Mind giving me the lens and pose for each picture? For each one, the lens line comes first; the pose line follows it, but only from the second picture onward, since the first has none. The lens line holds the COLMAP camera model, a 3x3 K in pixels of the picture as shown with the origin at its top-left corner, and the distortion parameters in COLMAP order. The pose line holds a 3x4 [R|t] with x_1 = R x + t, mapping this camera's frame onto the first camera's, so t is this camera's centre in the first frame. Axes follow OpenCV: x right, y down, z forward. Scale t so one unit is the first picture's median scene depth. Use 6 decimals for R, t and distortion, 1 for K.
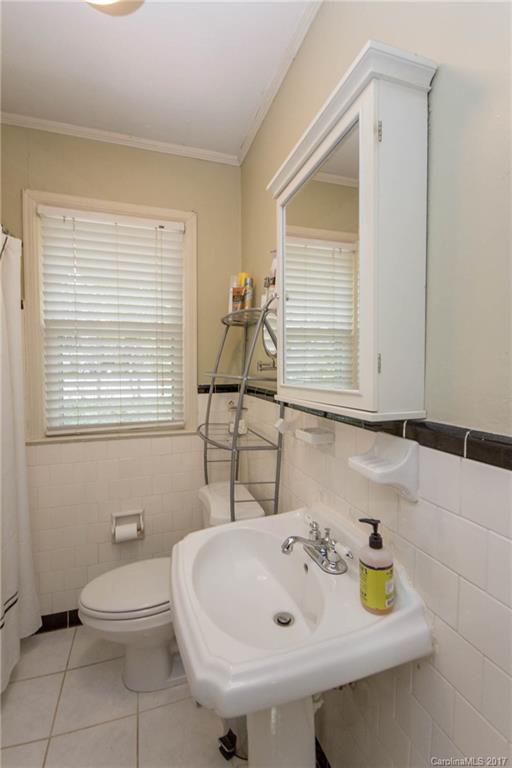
lens RADIAL K [[357.9, 0, 258.5], [0, 357.9, 383.7], [0, 0, 1]] dist [-0.002056, 0.000158]
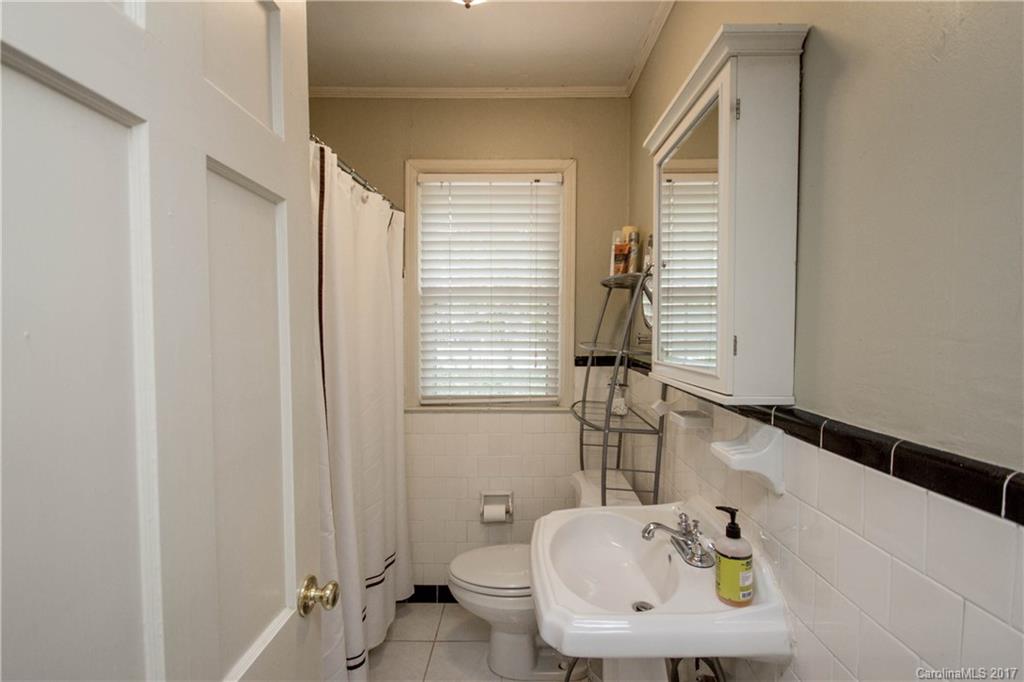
lens RADIAL K [[477.2, 0, 512.2], [0, 477.2, 340.0], [0, 0, 1]] dist [-0.002056, 0.000158]
pose [[0.944977, 0.011082, -0.326948, 0.091292], [-0.017256, 0.999723, -0.015990, -0.019670], [0.326680, 0.020752, 0.944907, -0.206411]]
